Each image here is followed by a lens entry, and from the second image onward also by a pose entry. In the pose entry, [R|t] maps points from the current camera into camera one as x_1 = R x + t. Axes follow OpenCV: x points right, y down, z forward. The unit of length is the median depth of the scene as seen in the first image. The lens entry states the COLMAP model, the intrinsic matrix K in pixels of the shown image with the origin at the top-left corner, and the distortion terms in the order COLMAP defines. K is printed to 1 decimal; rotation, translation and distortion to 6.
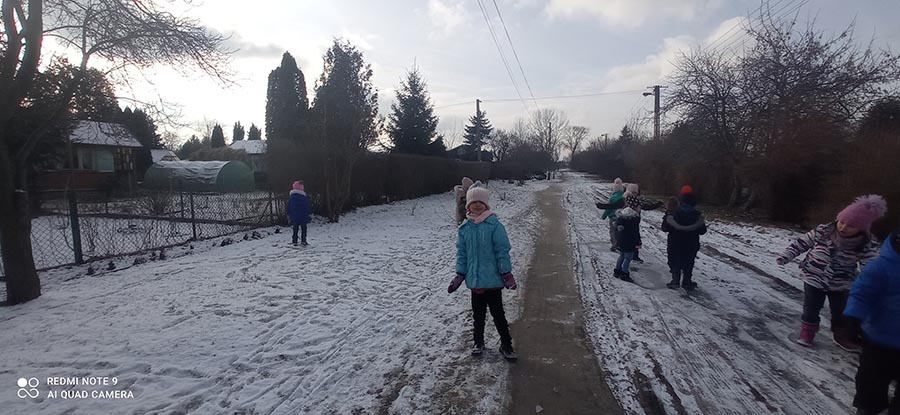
lens RADIAL K [[400.3, 0, 454.1], [0, 400.3, 208.9], [0, 0, 1]] dist [-0.045266, 0.024074]
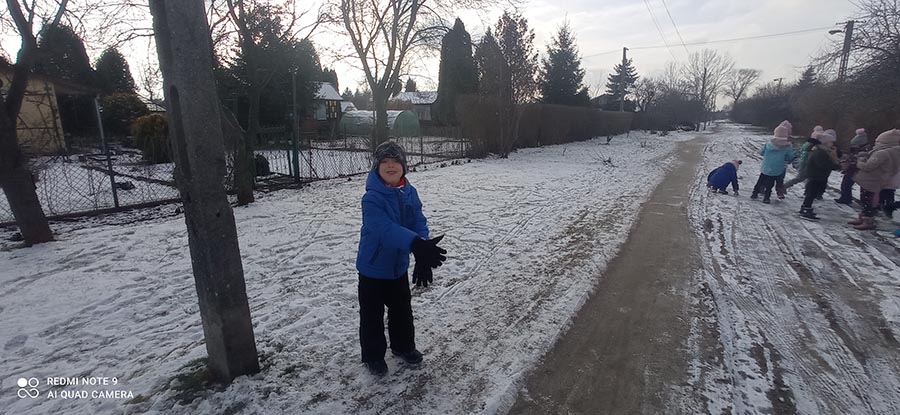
lens RADIAL K [[400.3, 0, 454.1], [0, 400.3, 208.9], [0, 0, 1]] dist [-0.045266, 0.024074]
pose [[0.948746, 0.072299, -0.307660, -0.015815], [-0.033769, 0.991099, 0.128771, 0.015193], [0.314231, -0.111782, 0.942742, -0.137460]]
